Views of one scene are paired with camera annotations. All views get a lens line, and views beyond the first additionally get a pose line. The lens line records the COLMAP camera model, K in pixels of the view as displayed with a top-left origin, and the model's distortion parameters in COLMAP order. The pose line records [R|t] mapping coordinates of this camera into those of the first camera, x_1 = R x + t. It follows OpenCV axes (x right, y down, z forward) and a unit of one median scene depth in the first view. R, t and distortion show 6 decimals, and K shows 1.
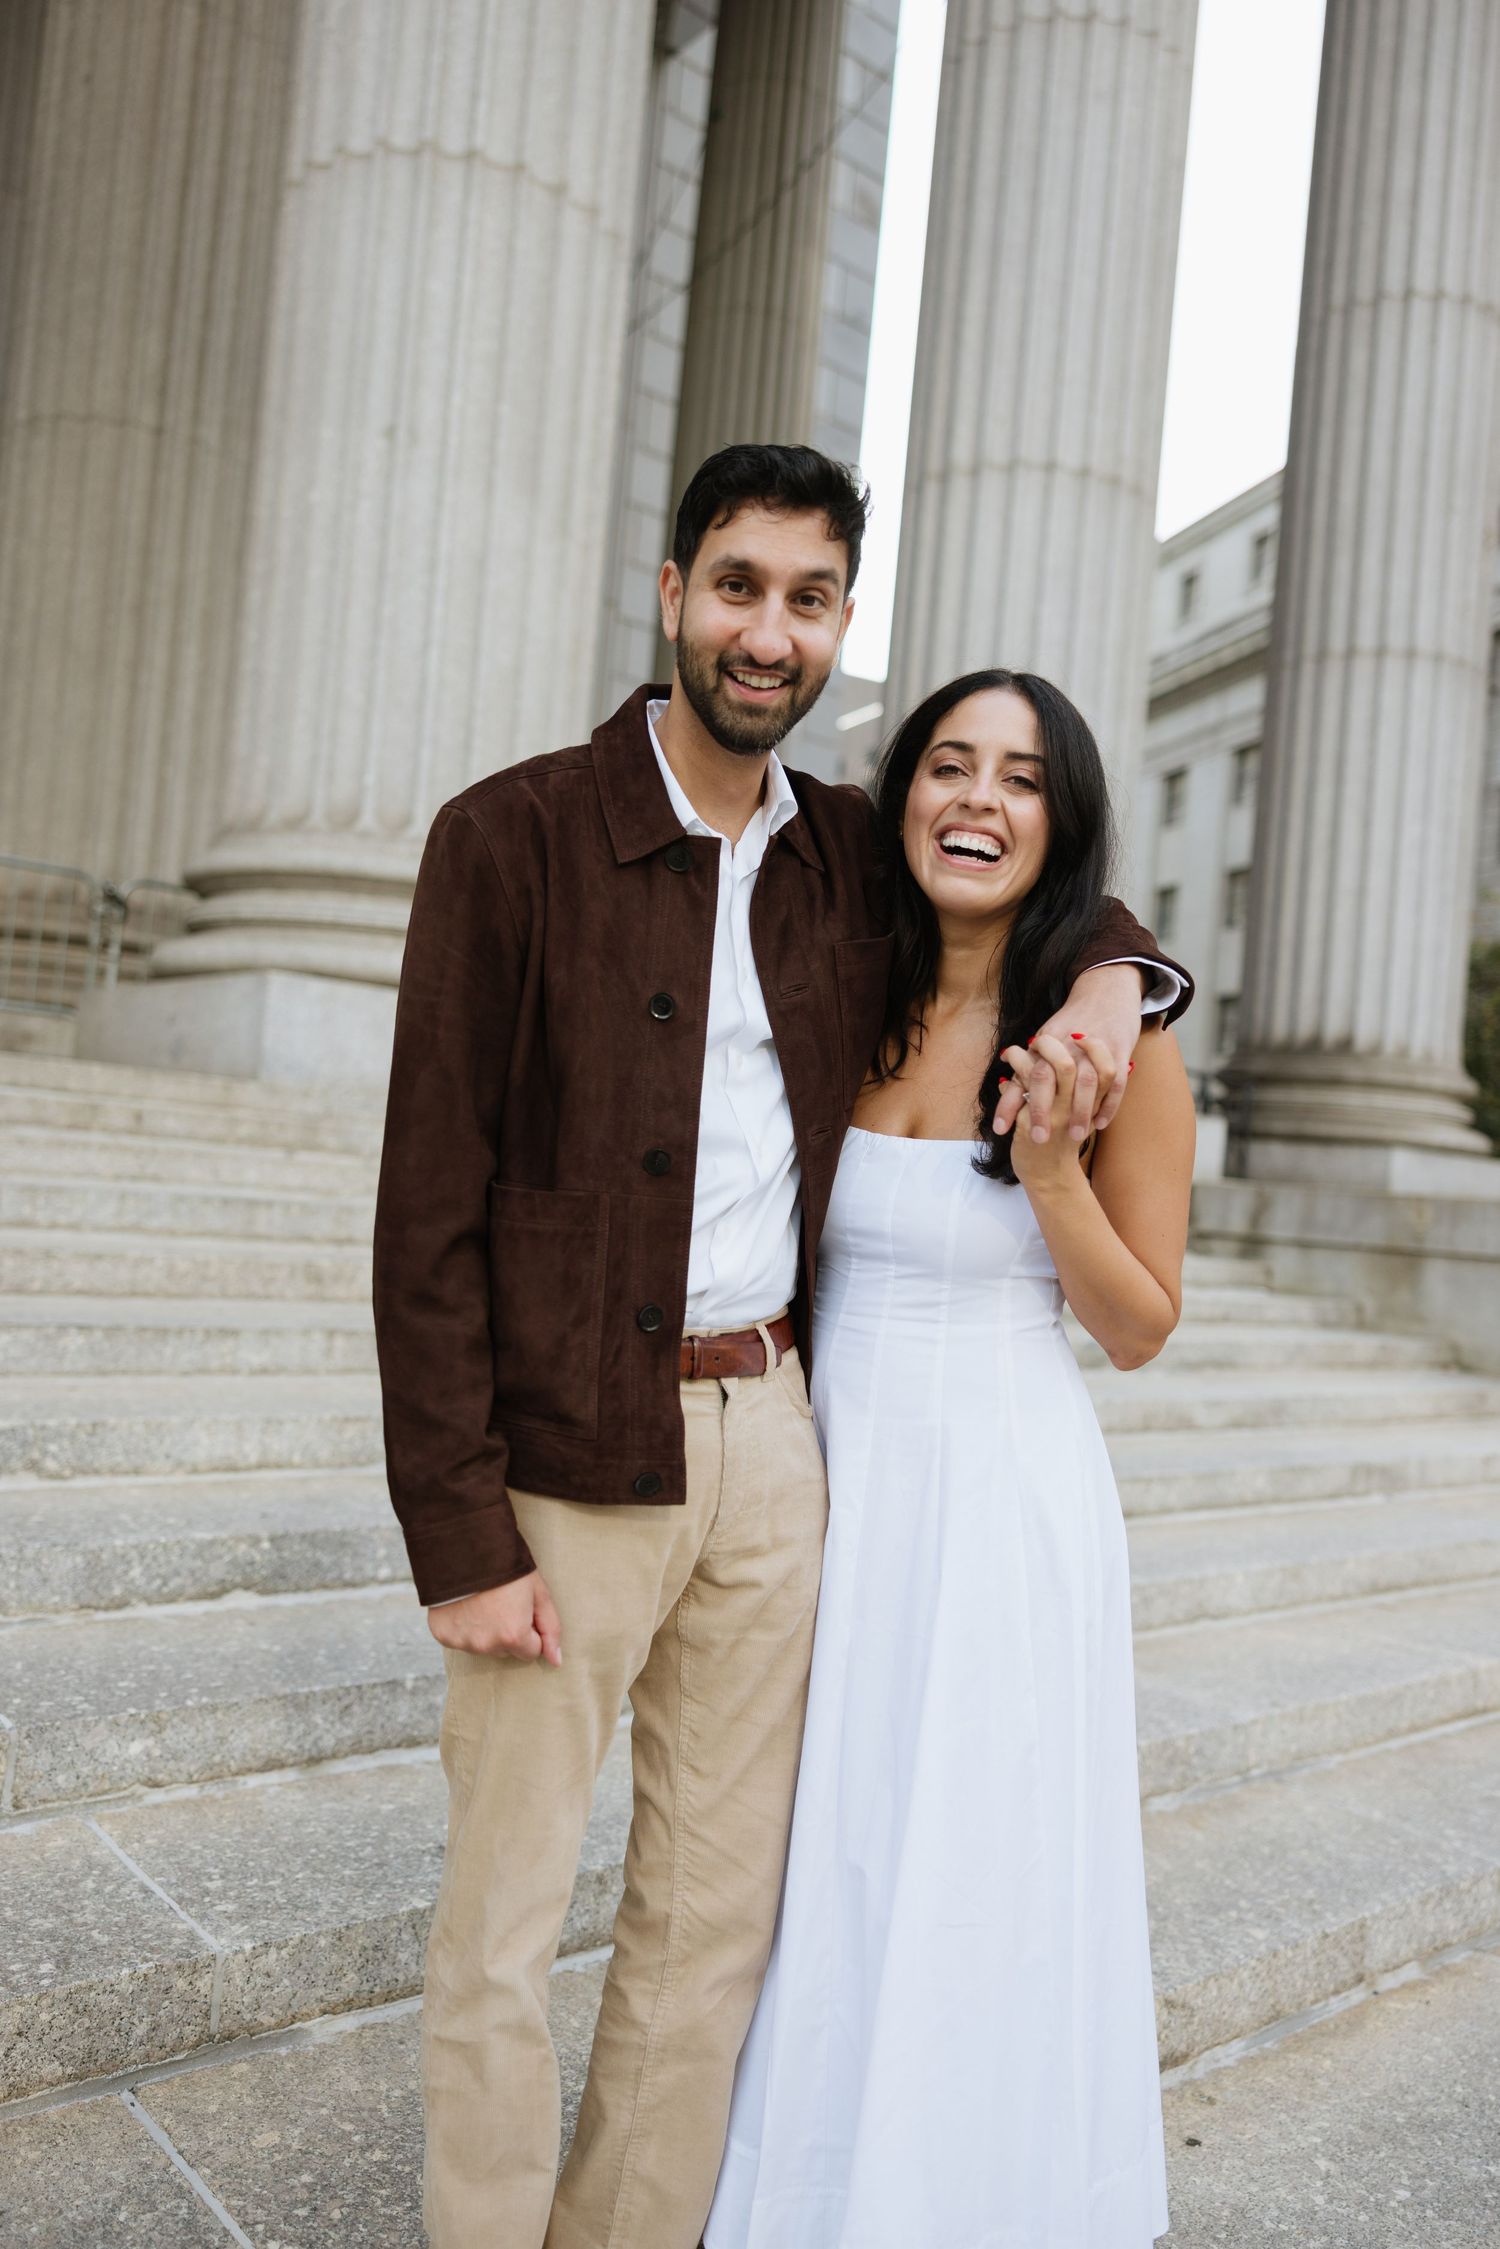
lens RADIAL K [[1833.1, 0, 753.4], [0, 1833.1, 1123.7], [0, 0, 1]] dist [0.005907, 0.000583]
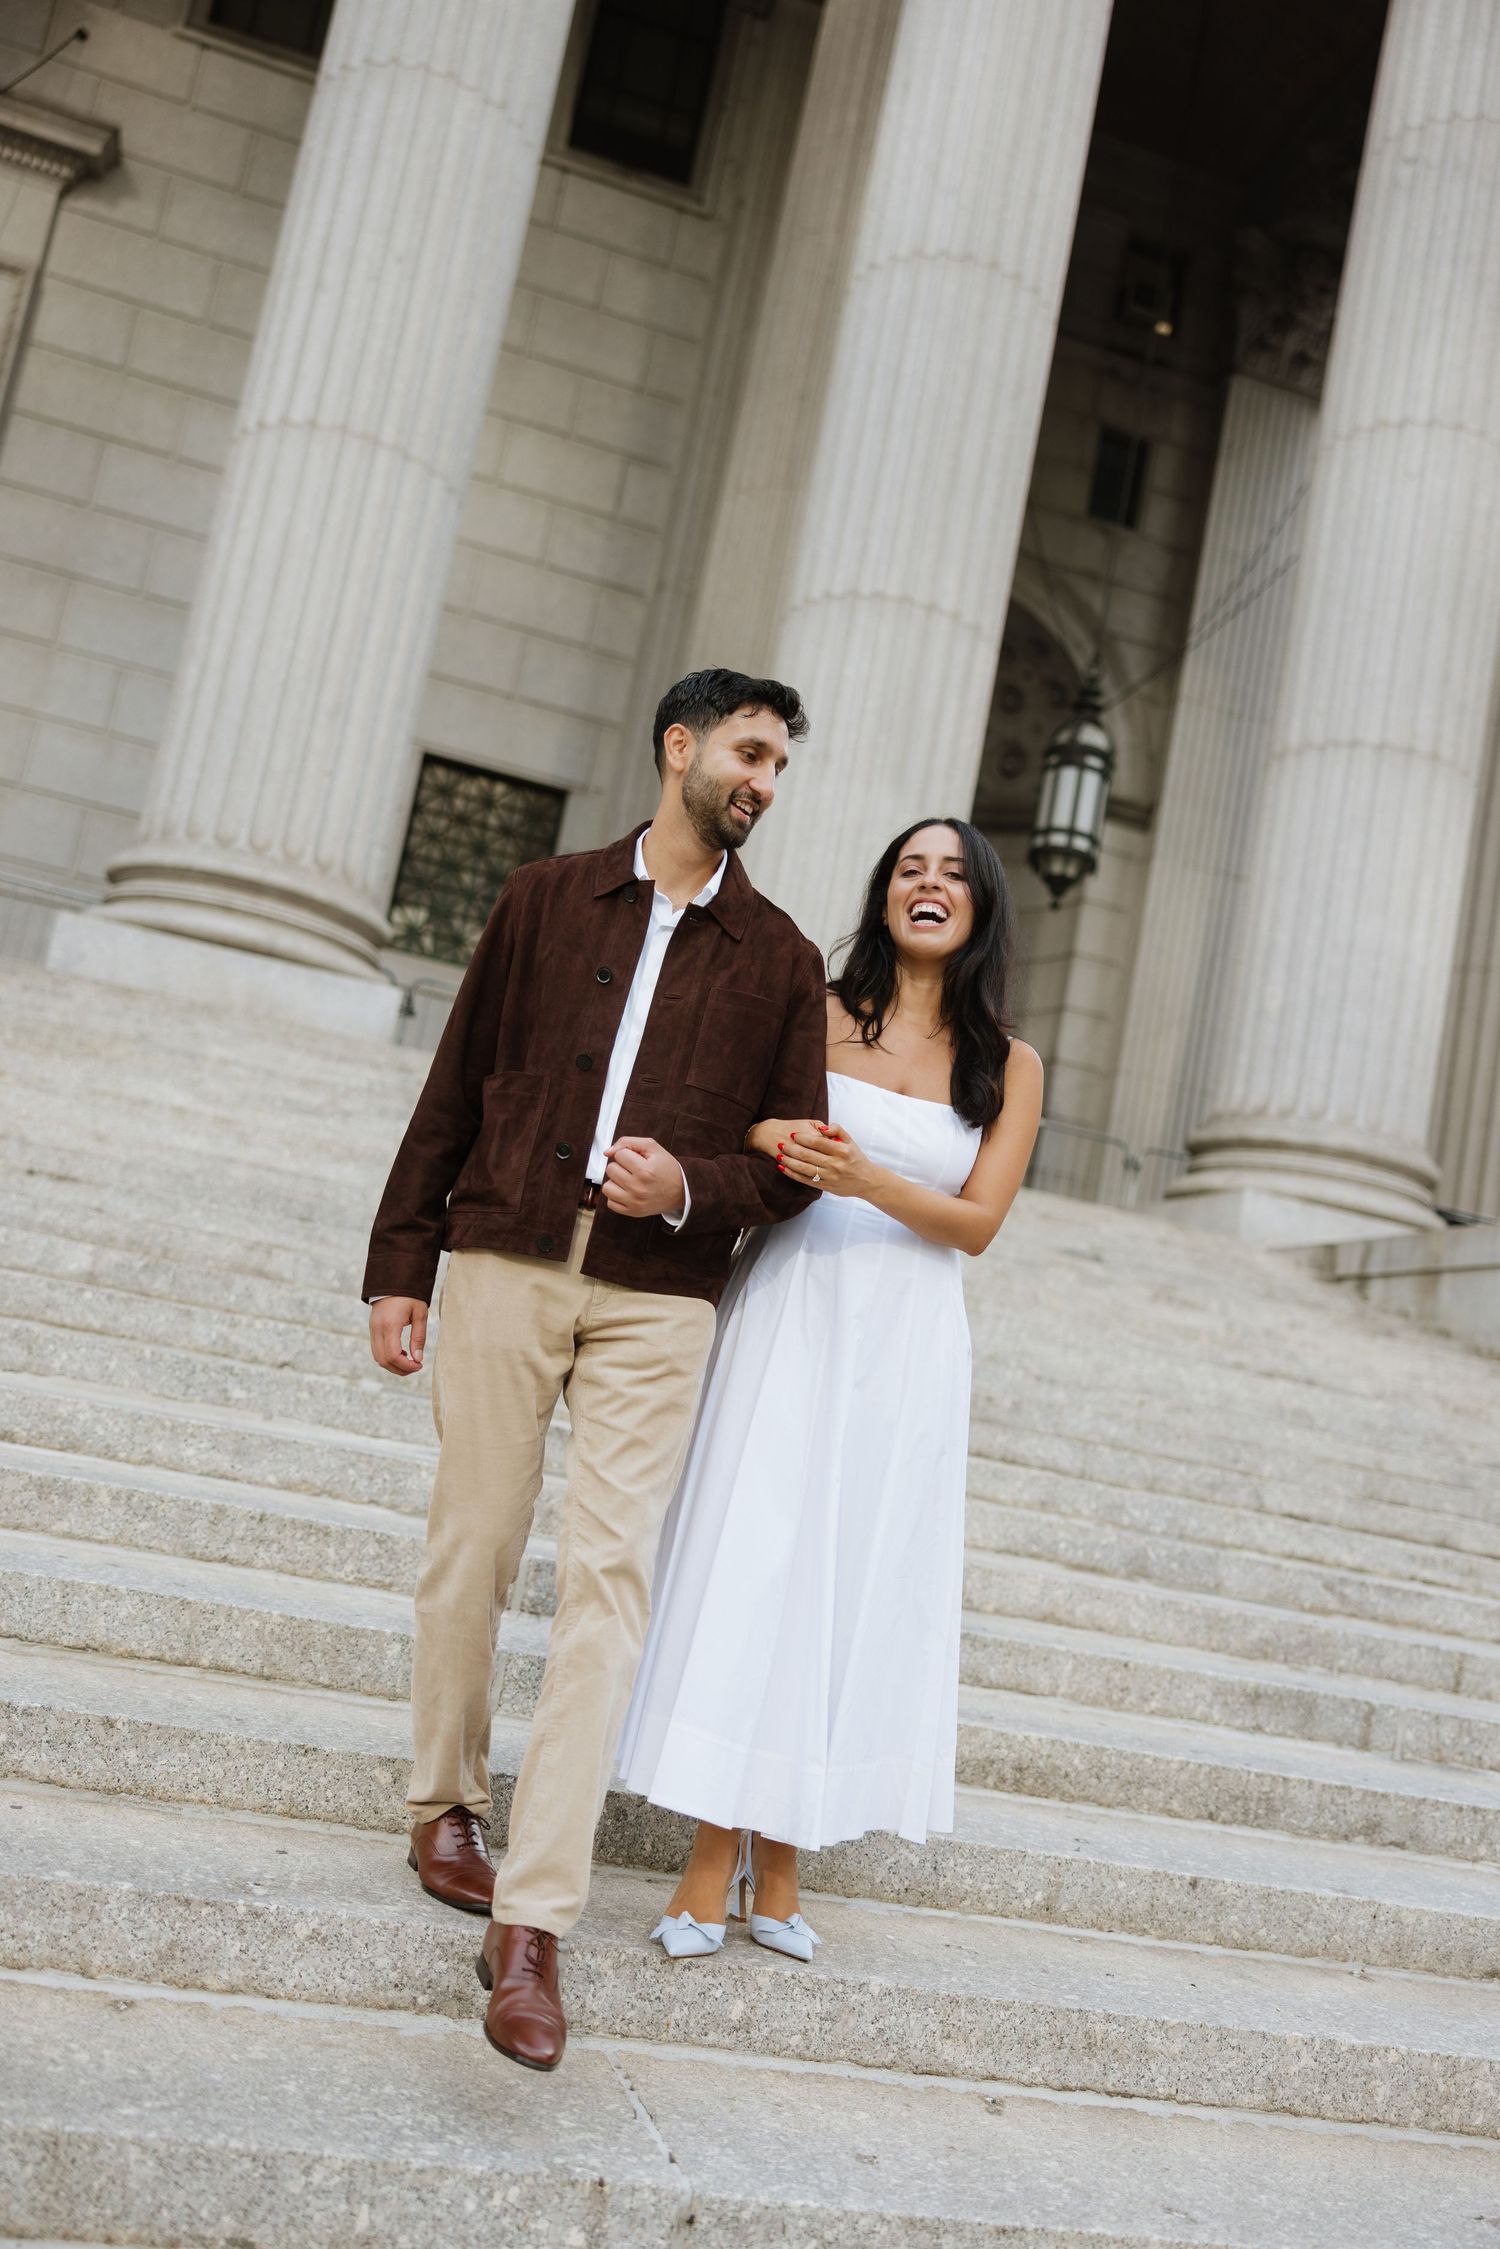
lens RADIAL K [[2011.2, 0, 752.8], [0, 2011.2, 1123.5], [0, 0, 1]] dist [0.013626, 0.014981]
pose [[0.912677, 0.013252, -0.408466, 0.462037], [-0.083661, 0.984366, -0.154996, 0.217814], [0.400026, 0.175634, 0.899518, -0.544546]]
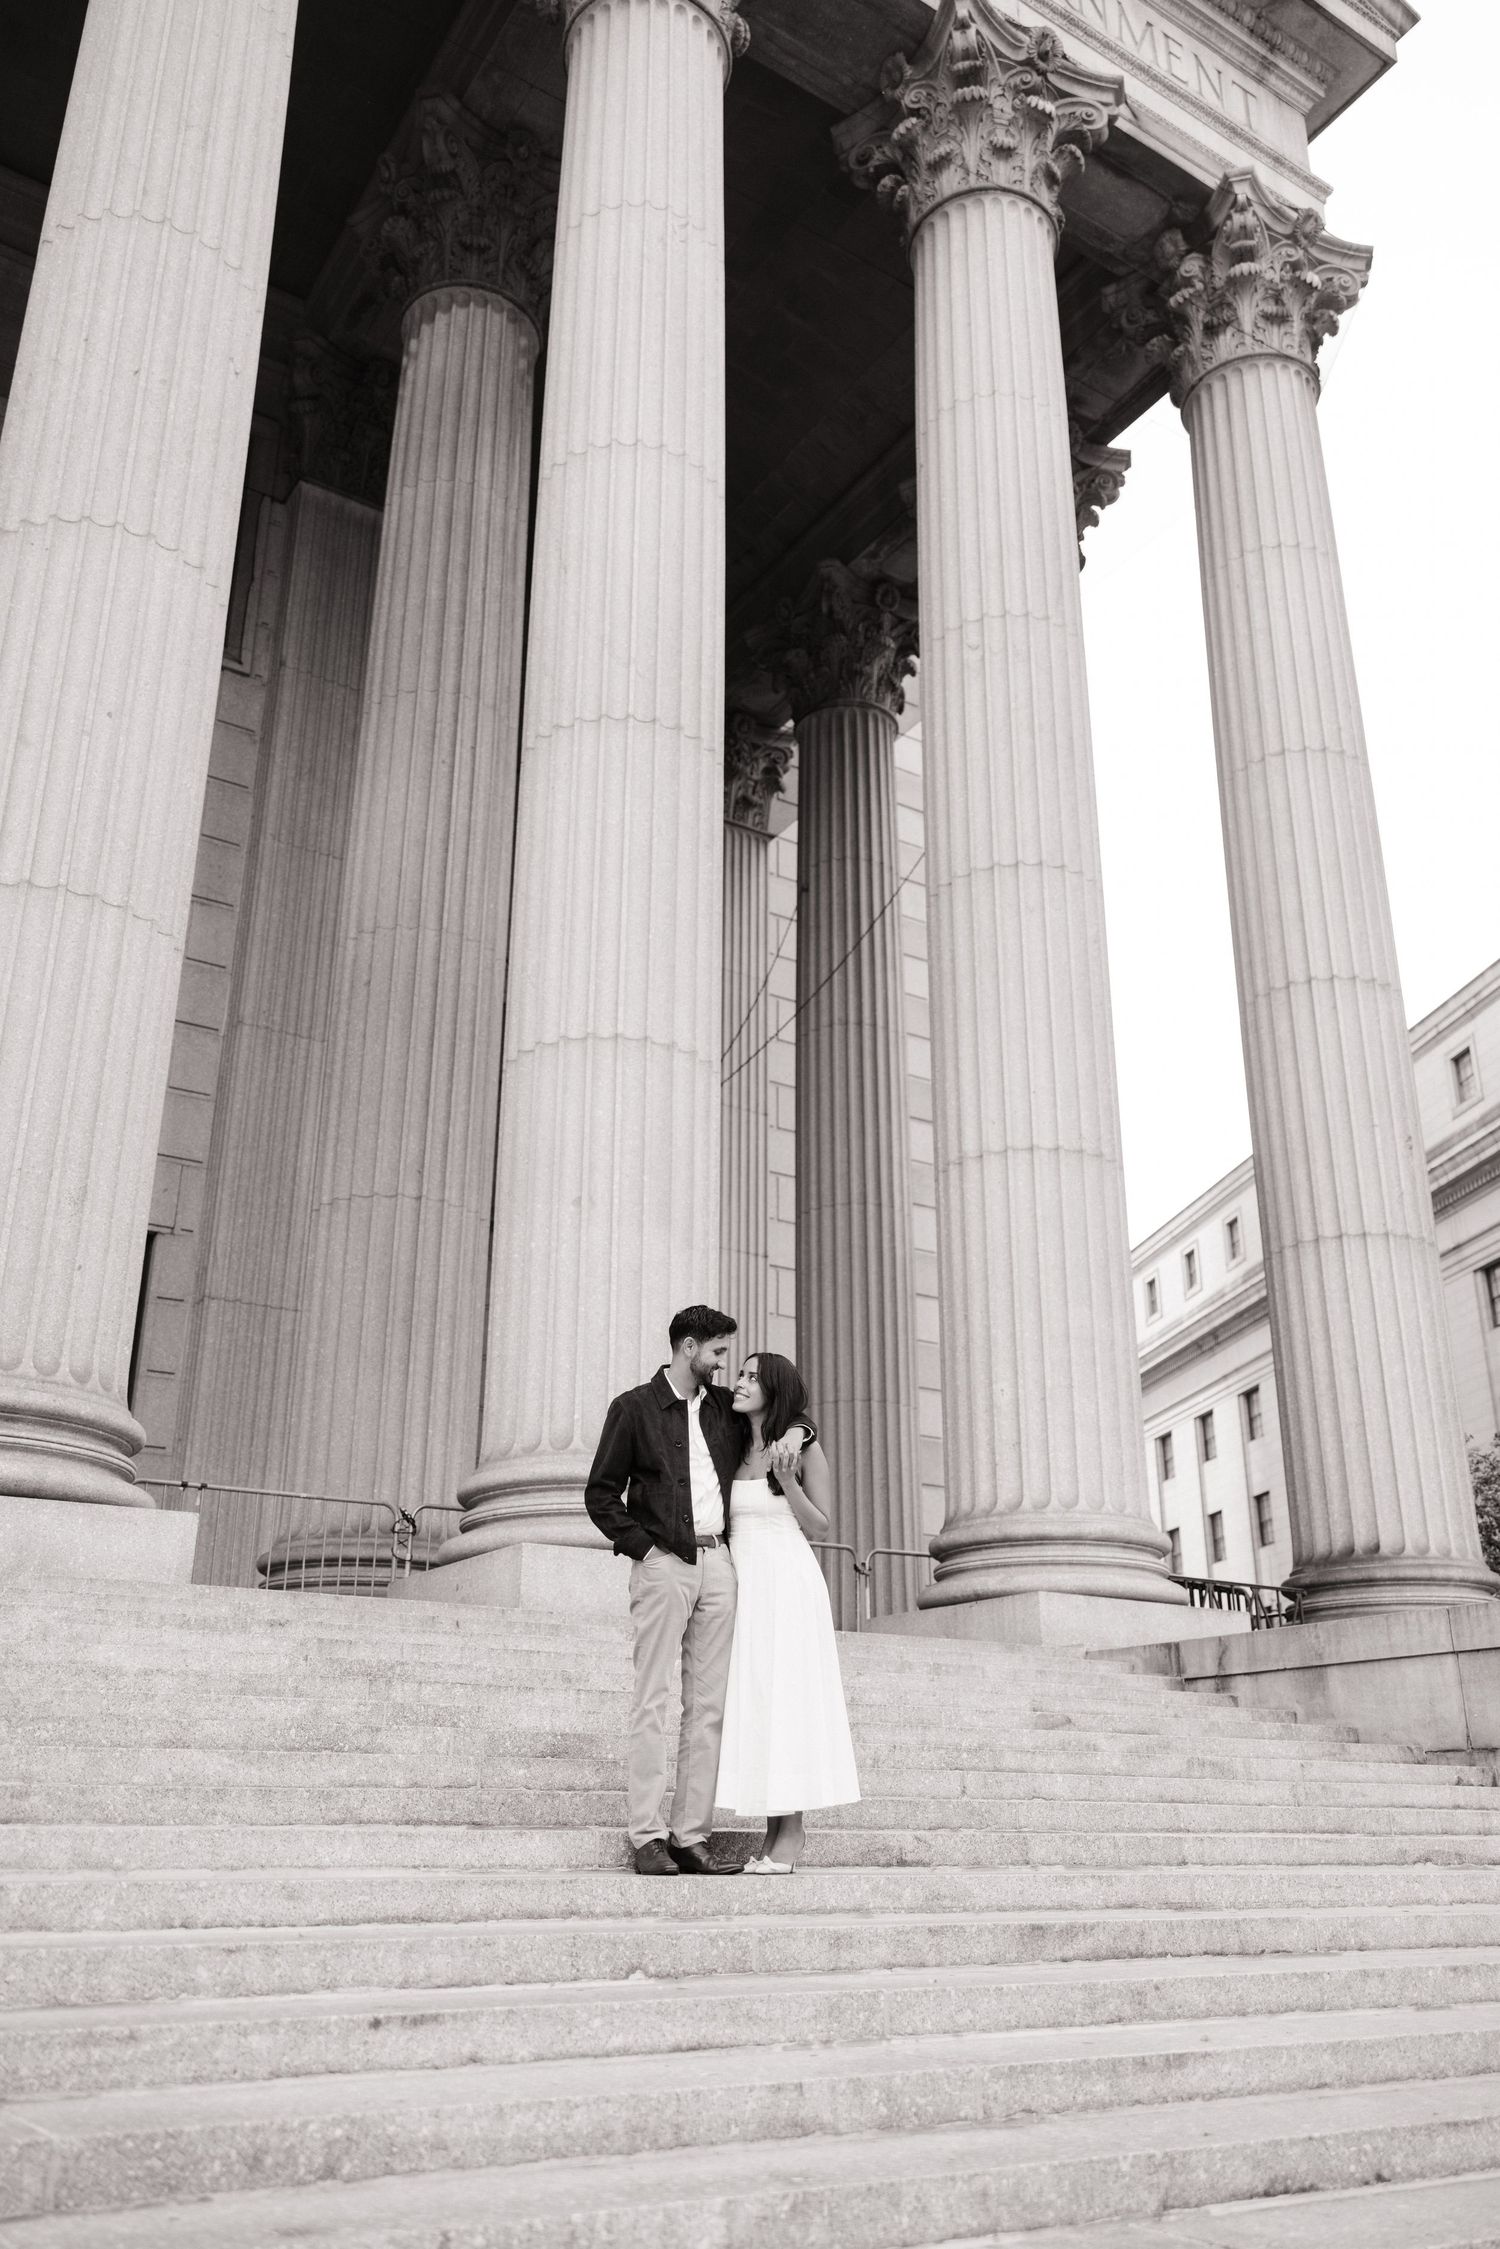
lens RADIAL K [[1833.1, 0, 787.0], [0, 1833.1, 1109.2], [0, 0, 1]] dist [0.005907, 0.000583]
pose [[0.990583, -0.121686, -0.062760, 0.085200], [0.093495, 0.936048, -0.339225, 0.099944], [0.100025, 0.330162, 0.938609, -0.465671]]
